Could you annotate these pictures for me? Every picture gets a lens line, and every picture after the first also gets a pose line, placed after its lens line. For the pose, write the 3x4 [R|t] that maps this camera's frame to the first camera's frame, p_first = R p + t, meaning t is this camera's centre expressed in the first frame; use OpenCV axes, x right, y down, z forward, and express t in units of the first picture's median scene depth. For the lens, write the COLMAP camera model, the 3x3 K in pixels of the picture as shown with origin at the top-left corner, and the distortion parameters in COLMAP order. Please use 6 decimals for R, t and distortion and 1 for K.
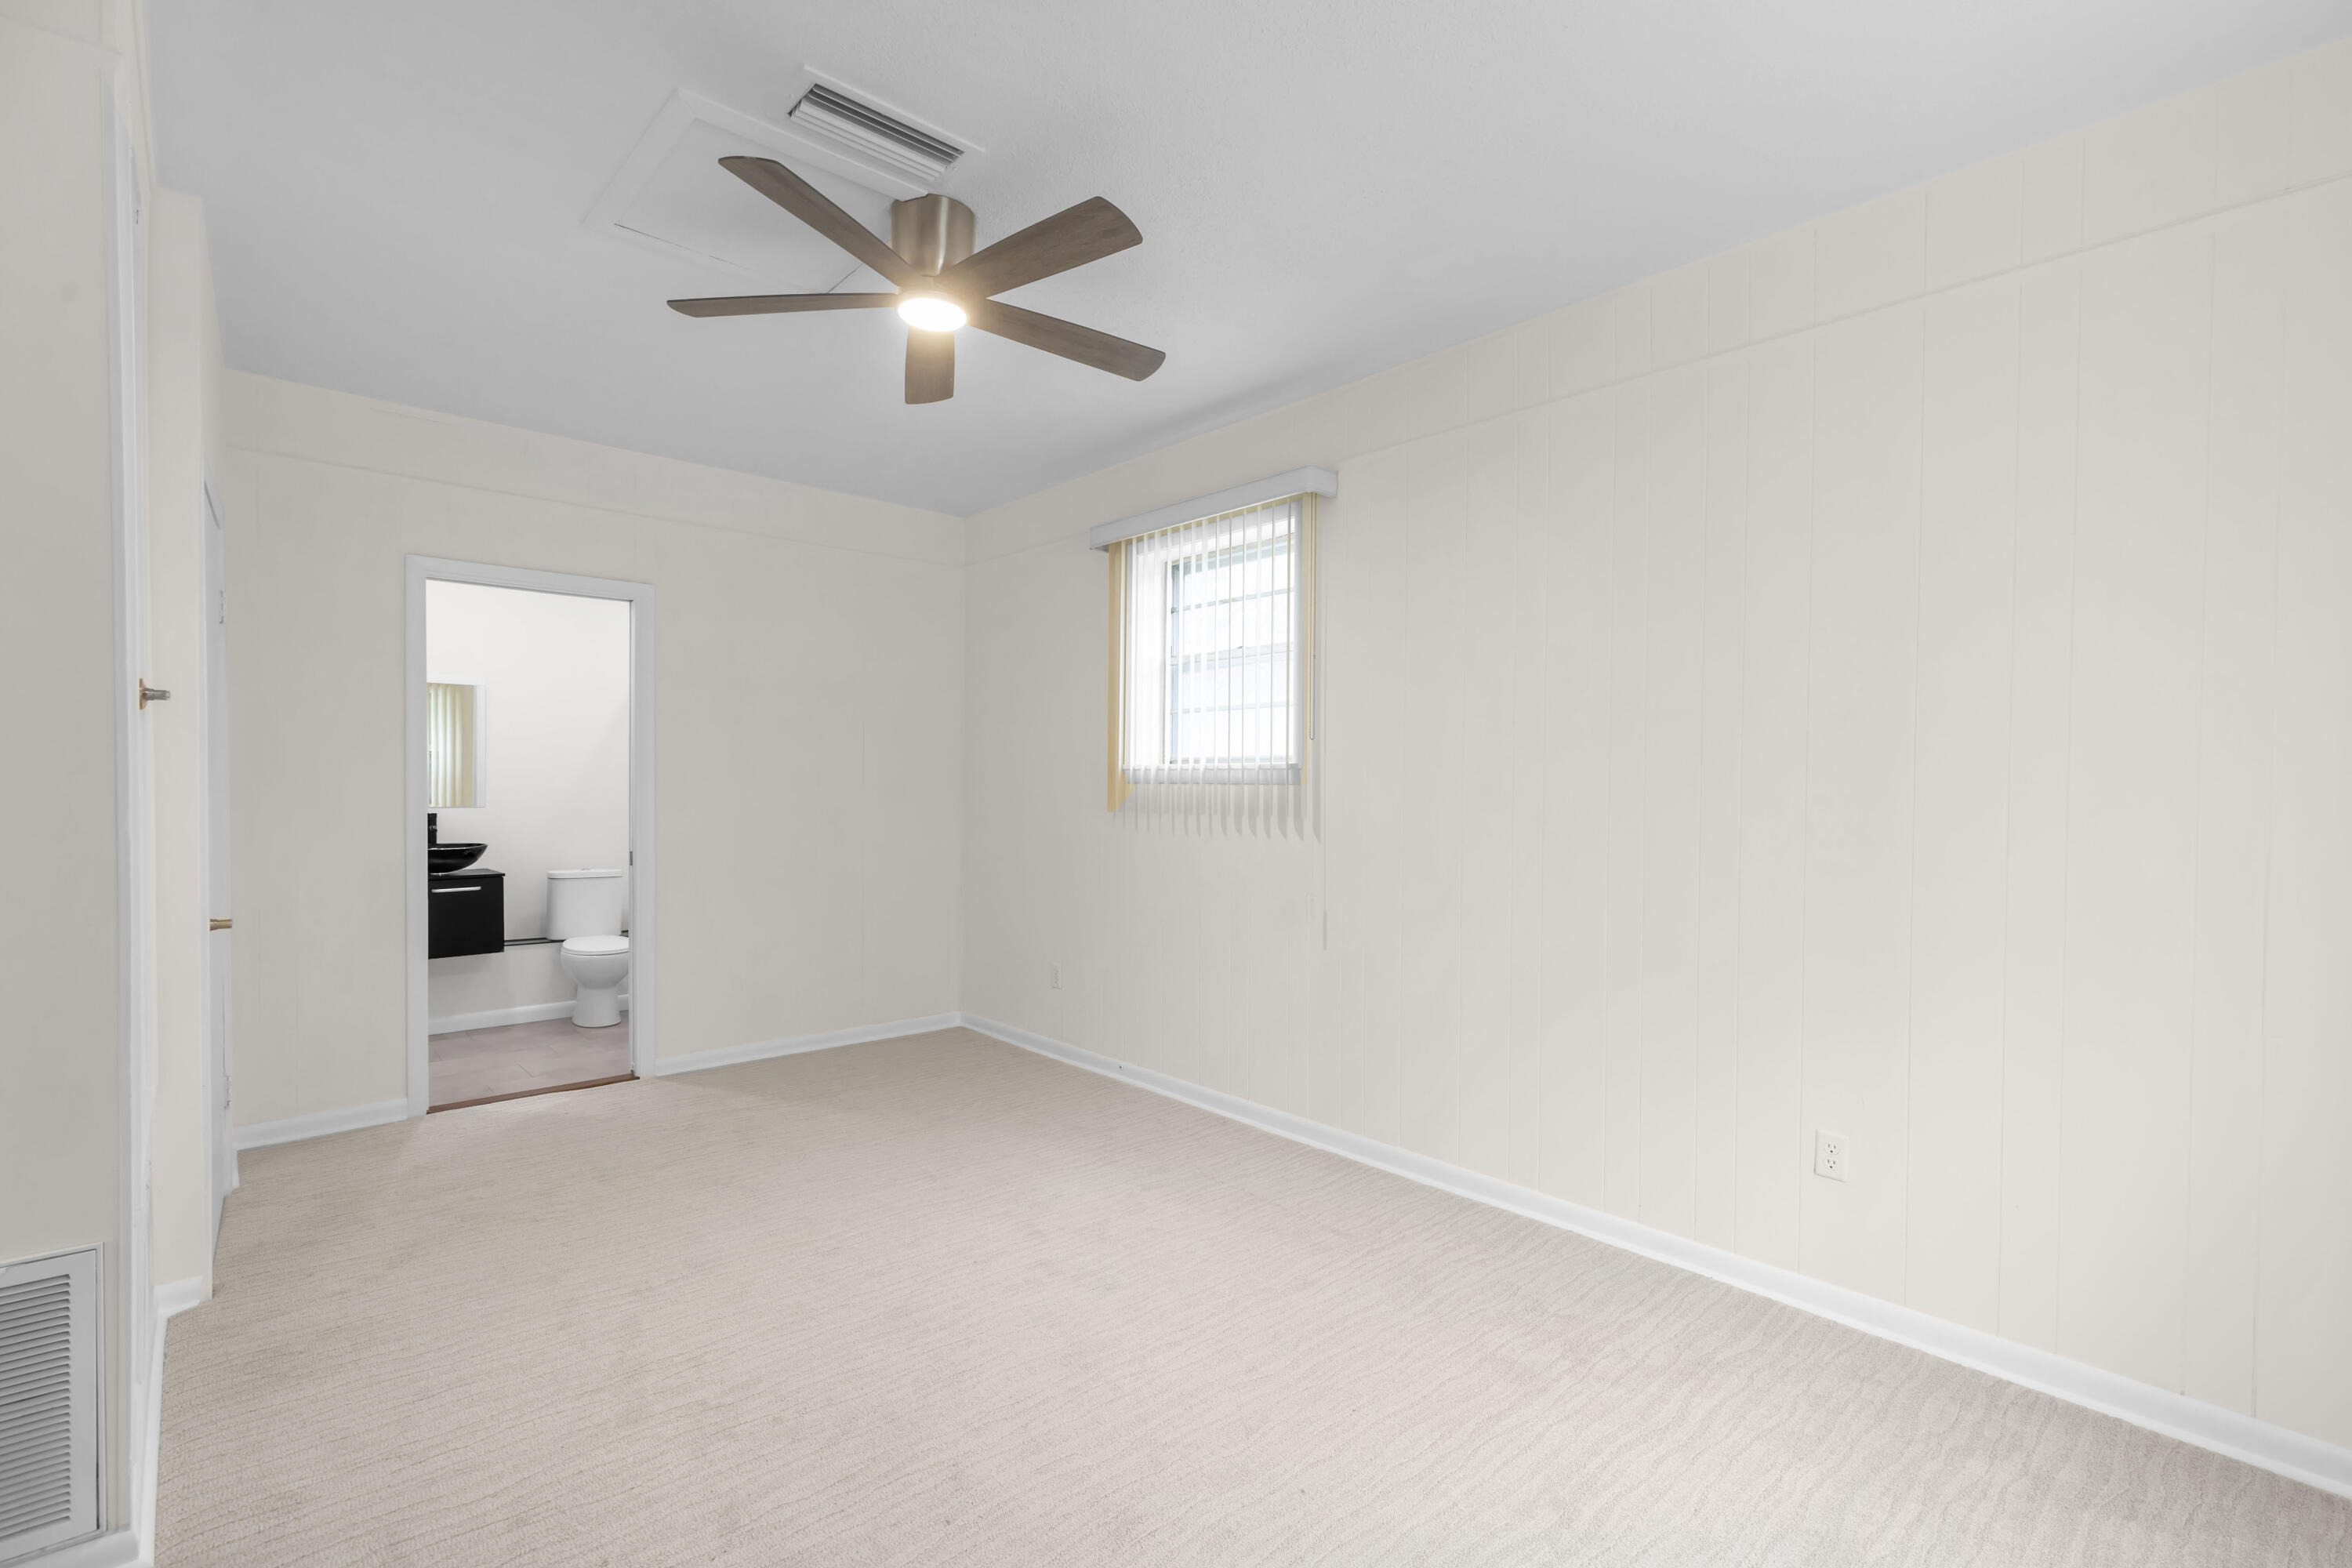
lens RADIAL K [[1065.3, 0, 1173.1], [0, 1065.3, 784.0], [0, 0, 1]] dist [0.005331, -0.002100]
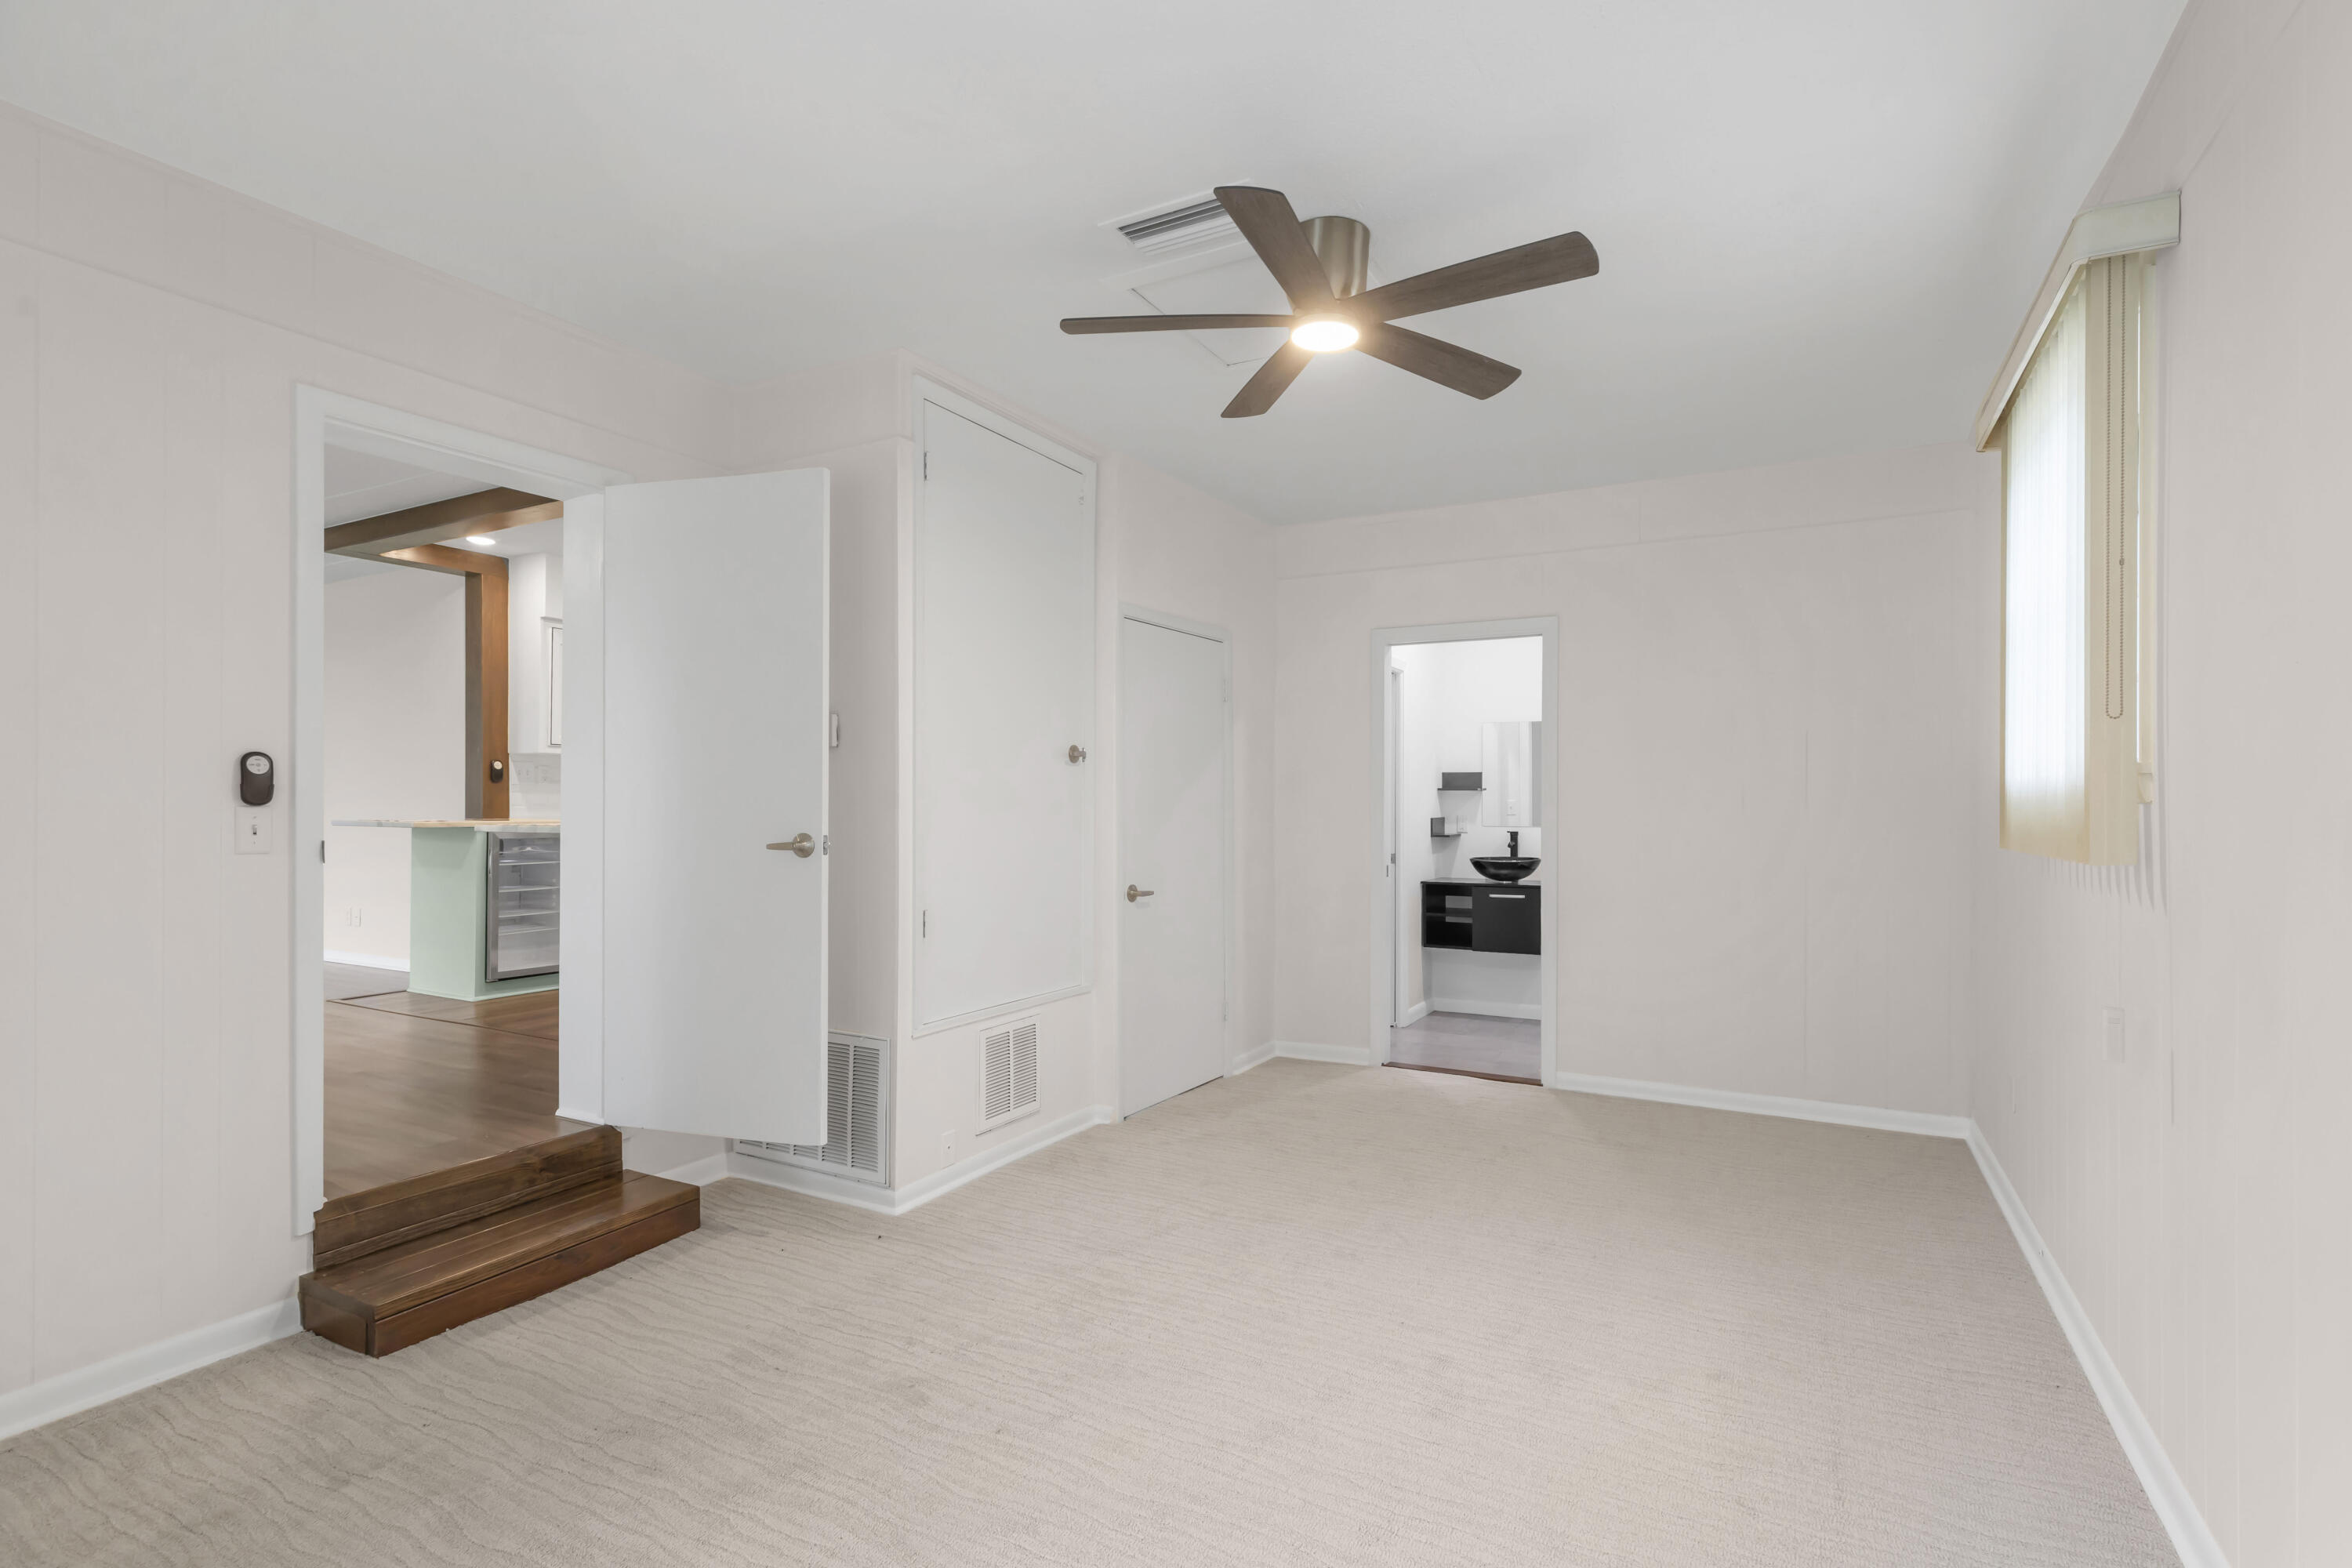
lens RADIAL K [[1065.3, 0, 1168.4], [0, 1065.3, 792.6], [0, 0, 1]] dist [0.005331, -0.002100]
pose [[0.342085, -0.012638, -0.939584, 0.451445], [0.000004, 0.999910, -0.013448, 0.000982], [0.939669, 0.004596, 0.342054, 0.358088]]
